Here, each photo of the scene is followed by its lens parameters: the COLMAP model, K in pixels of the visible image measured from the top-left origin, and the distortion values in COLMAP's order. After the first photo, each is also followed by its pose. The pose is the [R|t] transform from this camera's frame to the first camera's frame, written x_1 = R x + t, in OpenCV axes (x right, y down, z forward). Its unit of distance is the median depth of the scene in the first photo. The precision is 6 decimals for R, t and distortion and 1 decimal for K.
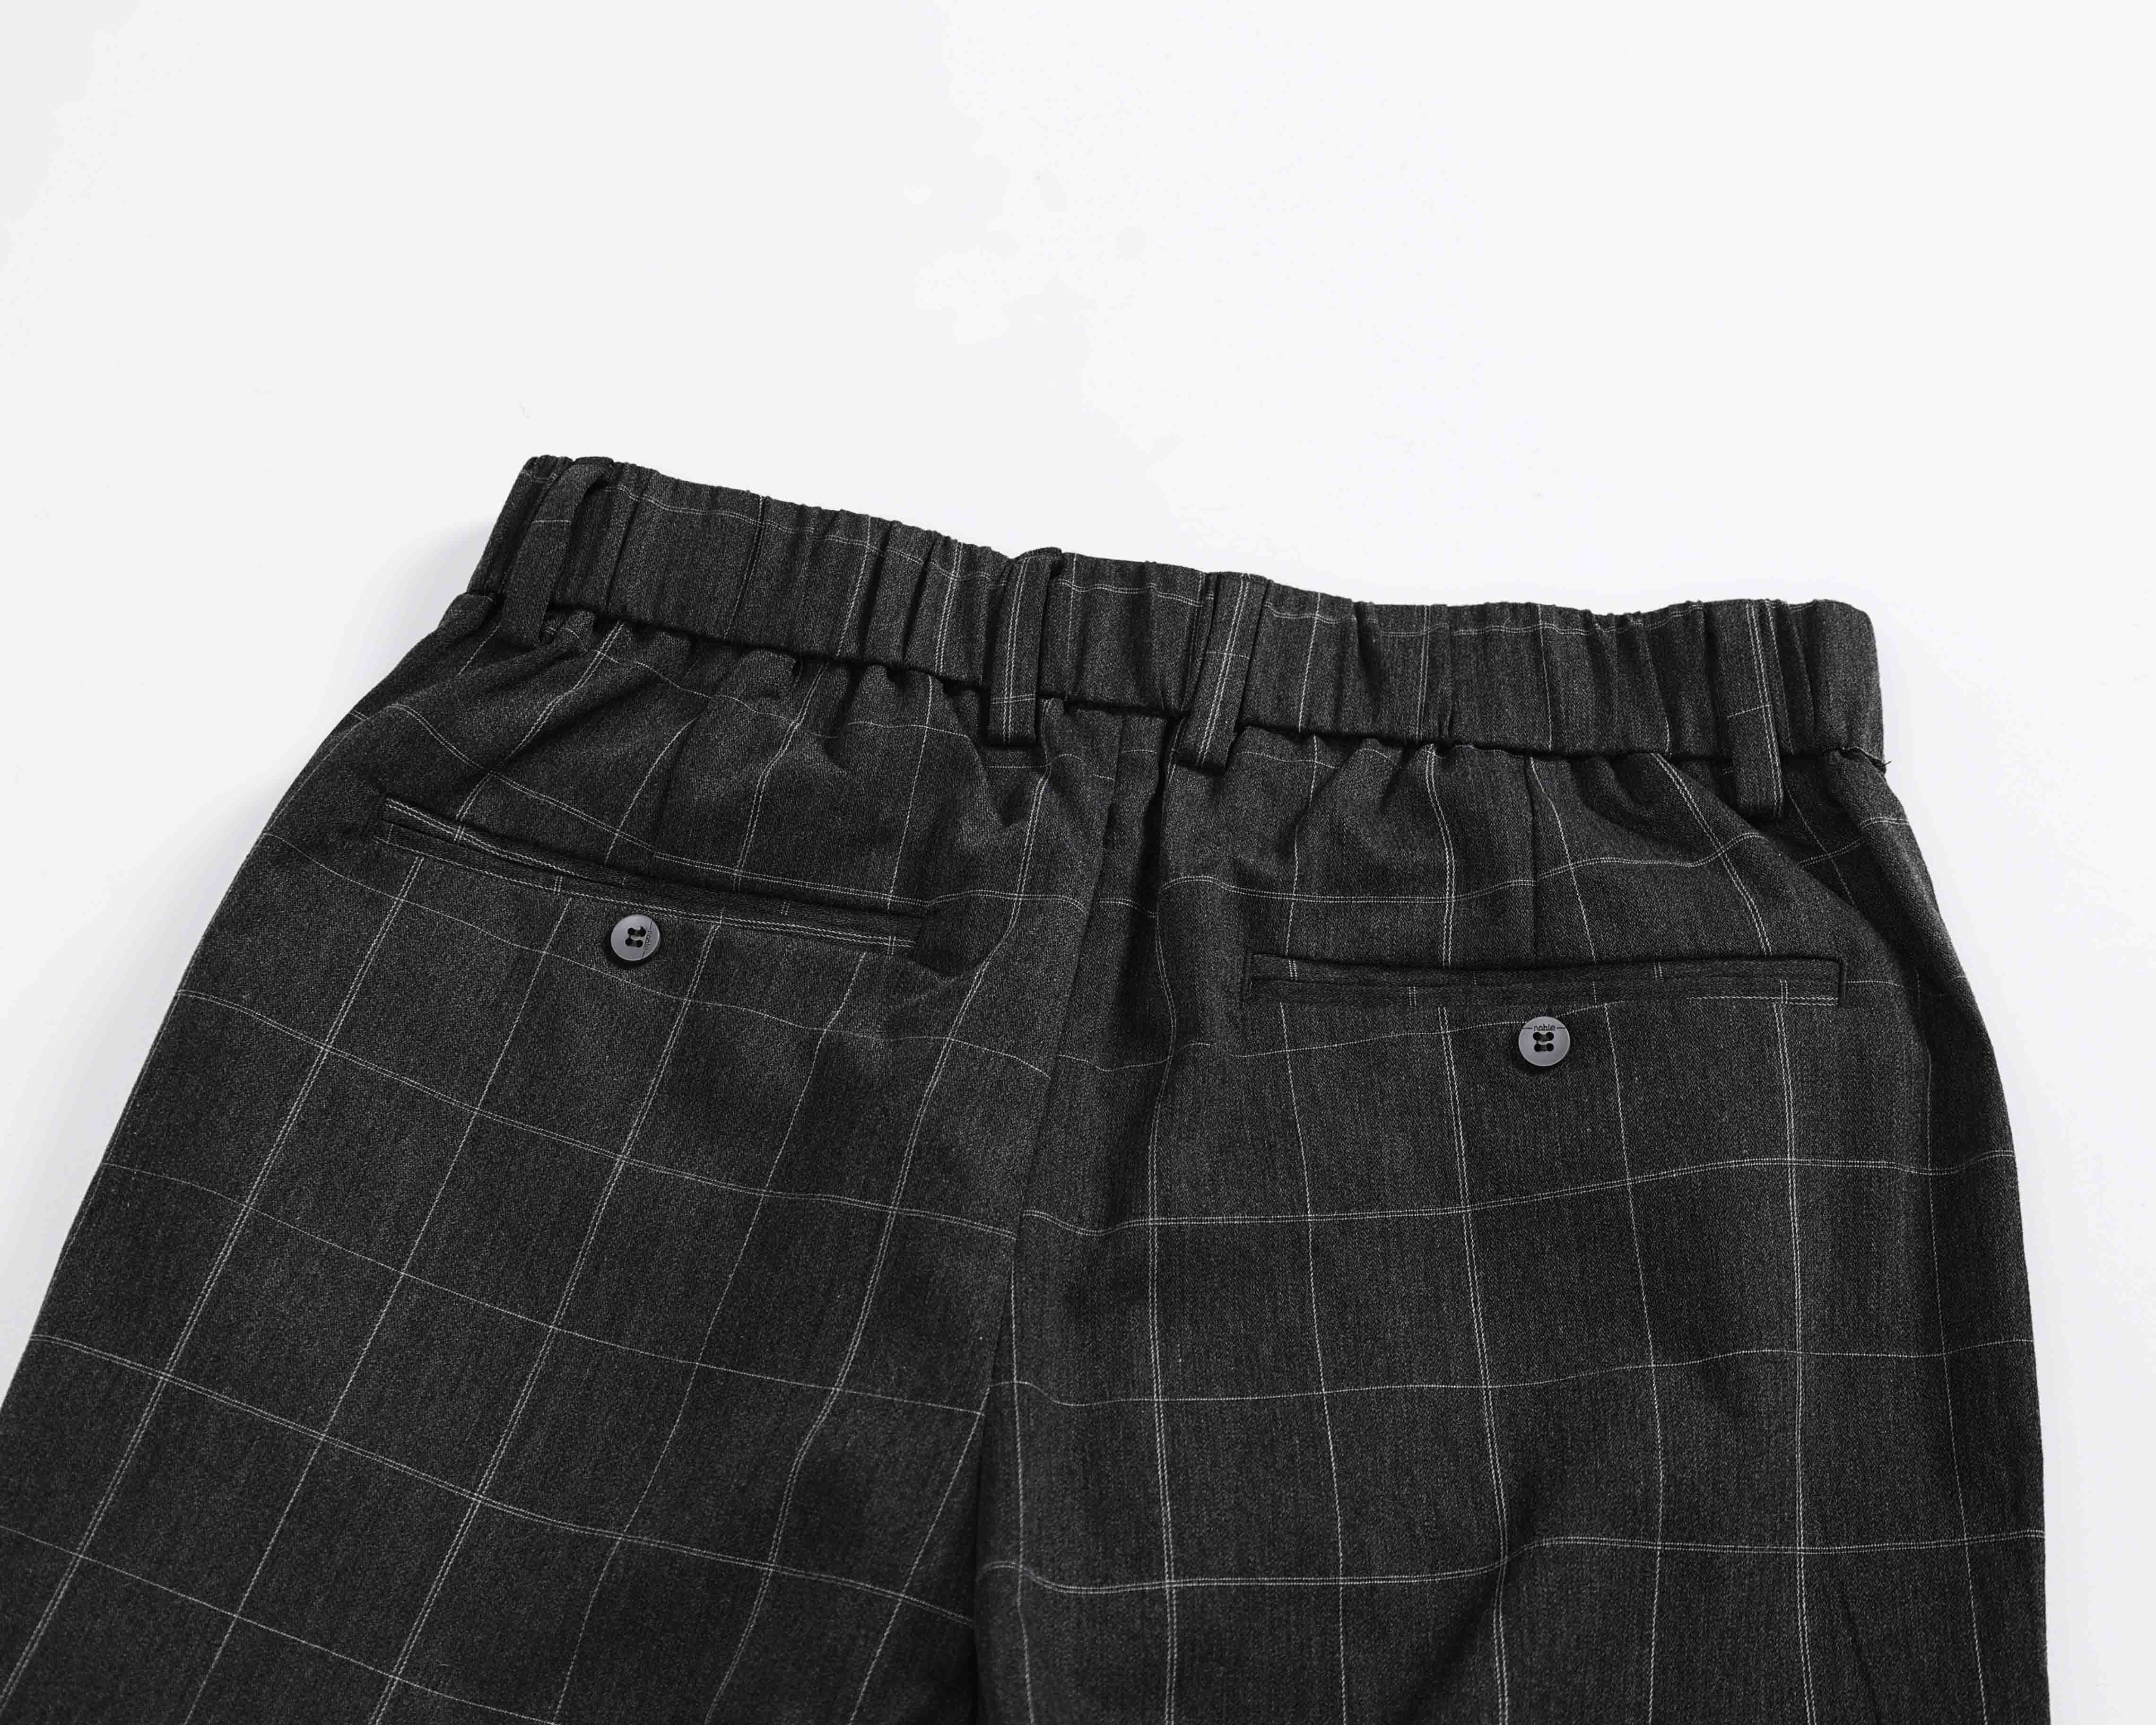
lens RADIAL K [[2773.4, 0, 1078.0], [0, 2773.4, 862.5], [0, 0, 1]] dist [-0.118575, 0.093332]
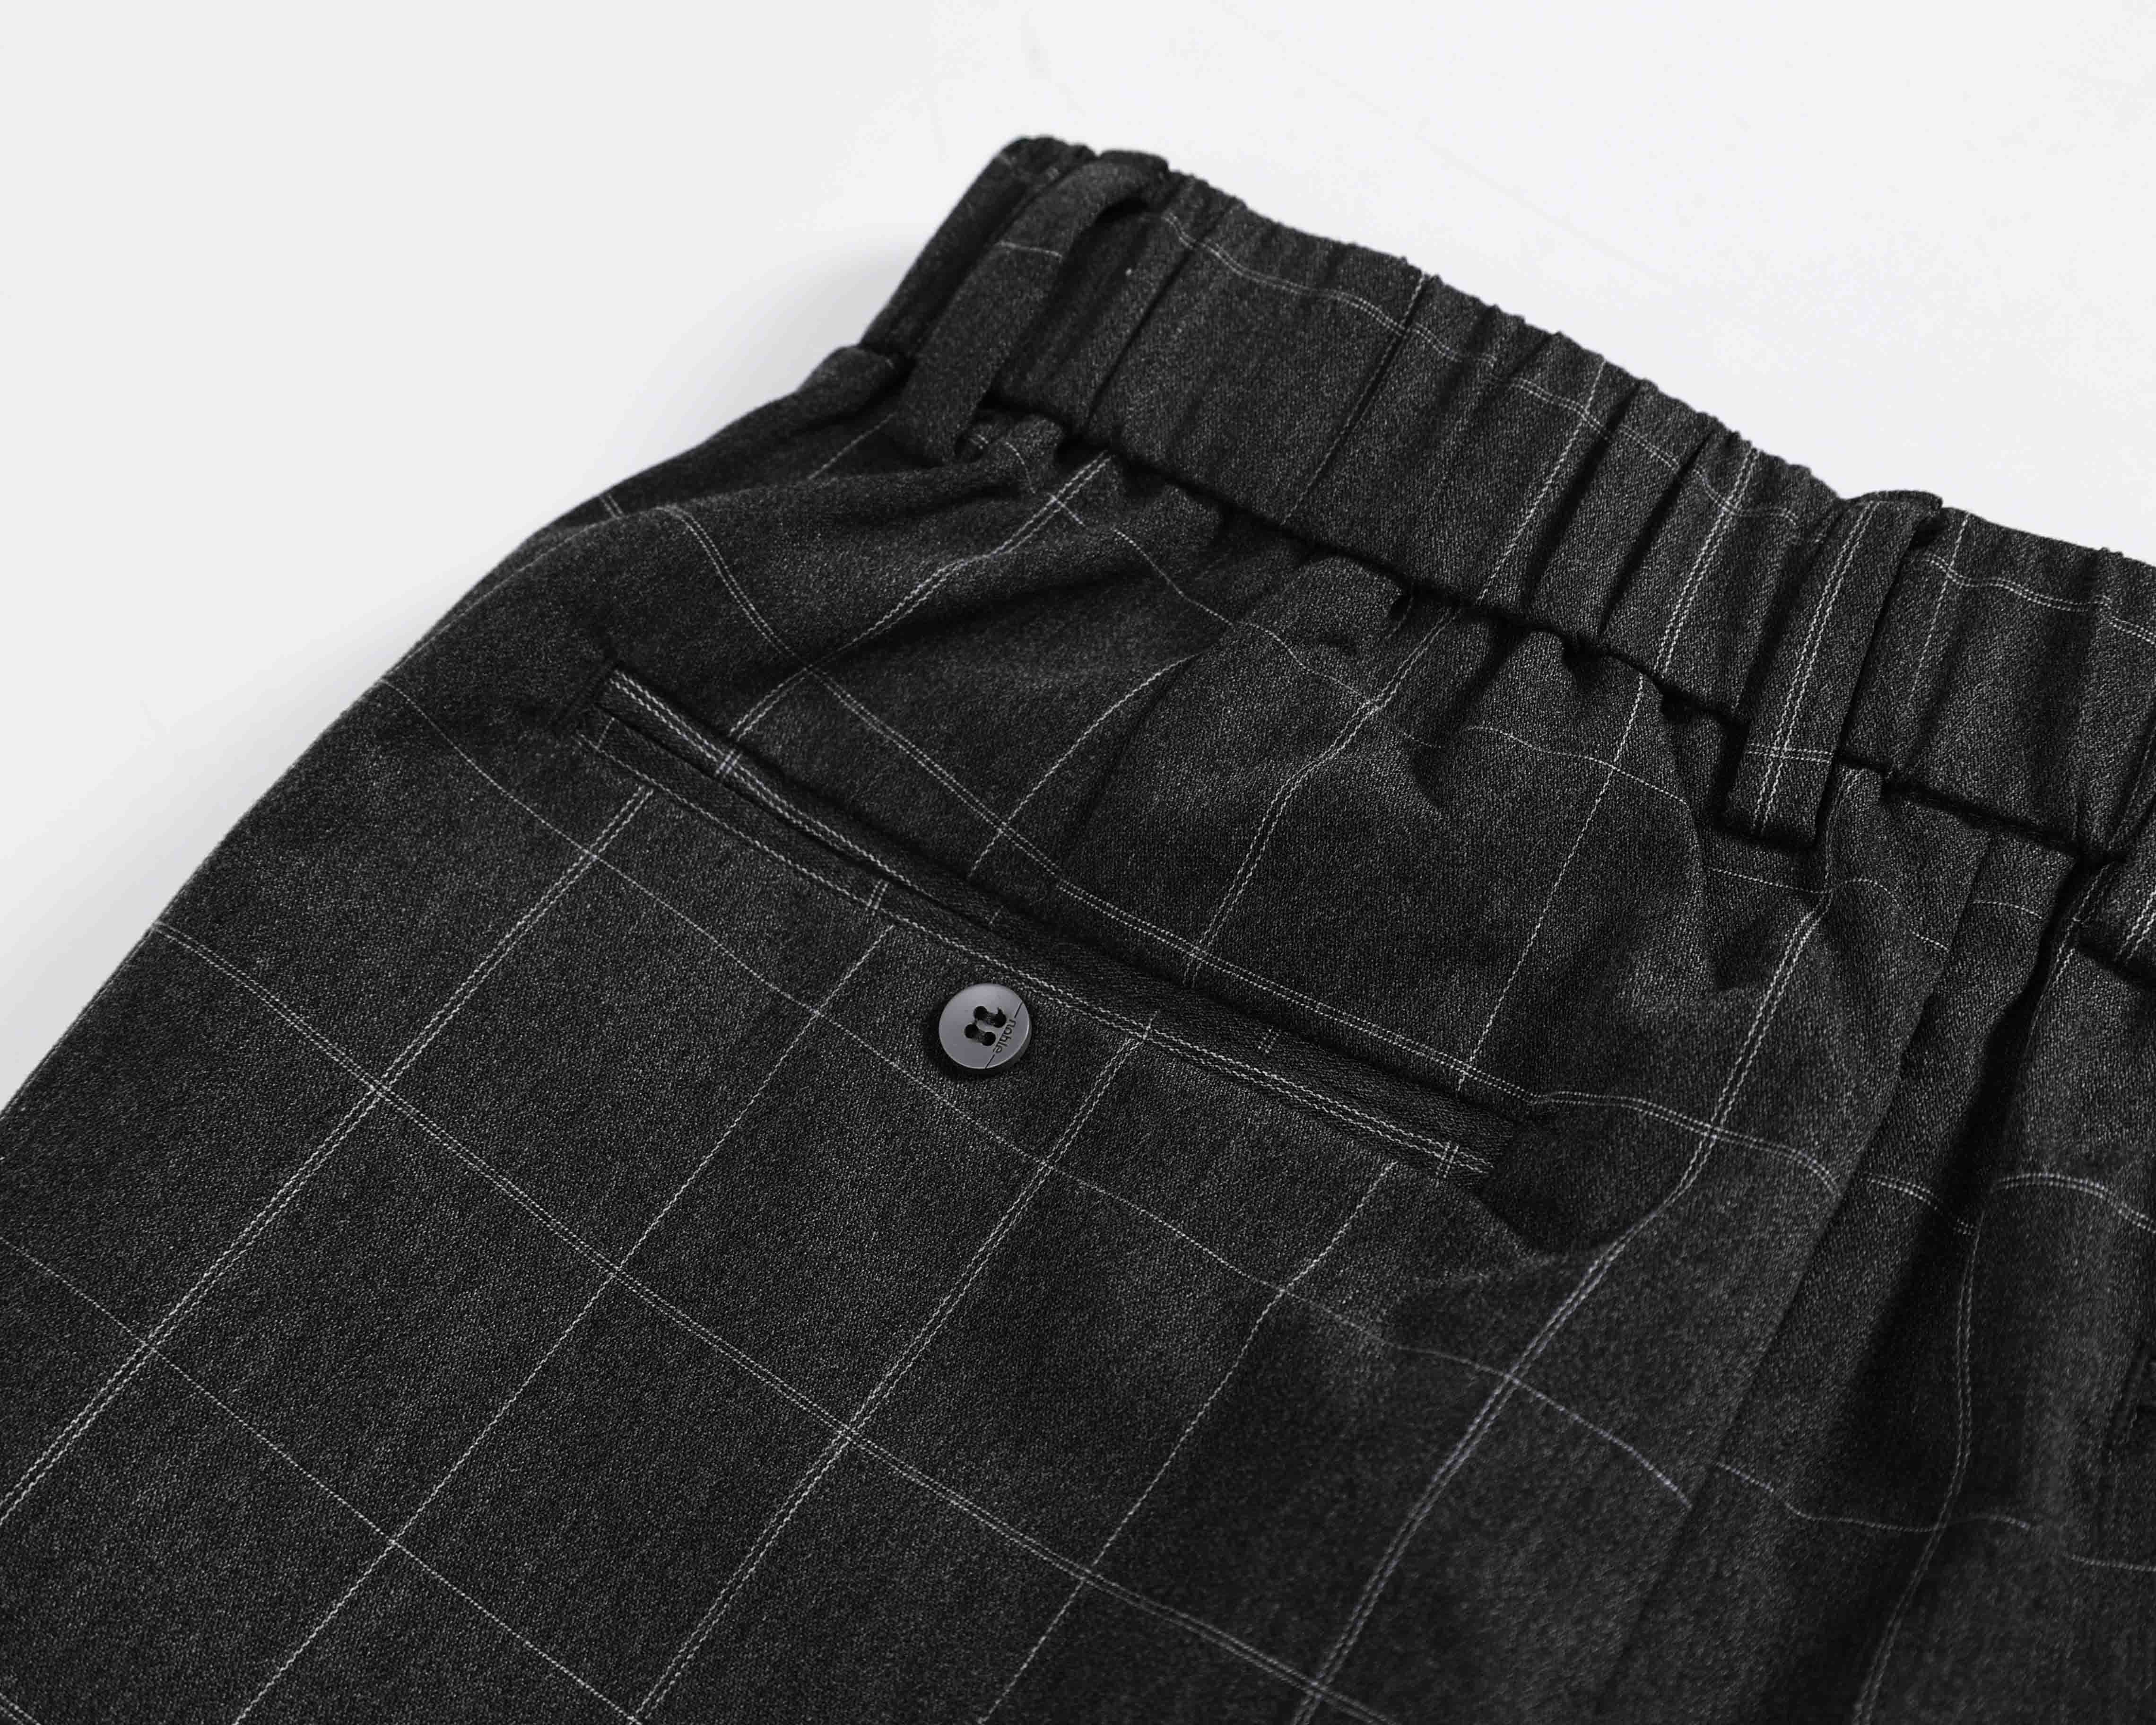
lens RADIAL K [[3680.6, 0, 1078.0], [0, 3680.6, 862.5], [0, 0, 1]] dist [-0.018613, -0.061527]
pose [[0.954038, 0.230588, -0.191419, -0.014164], [-0.234737, 0.972058, 0.001034, -0.008568], [0.186309, 0.043947, 0.981508, 0.305393]]
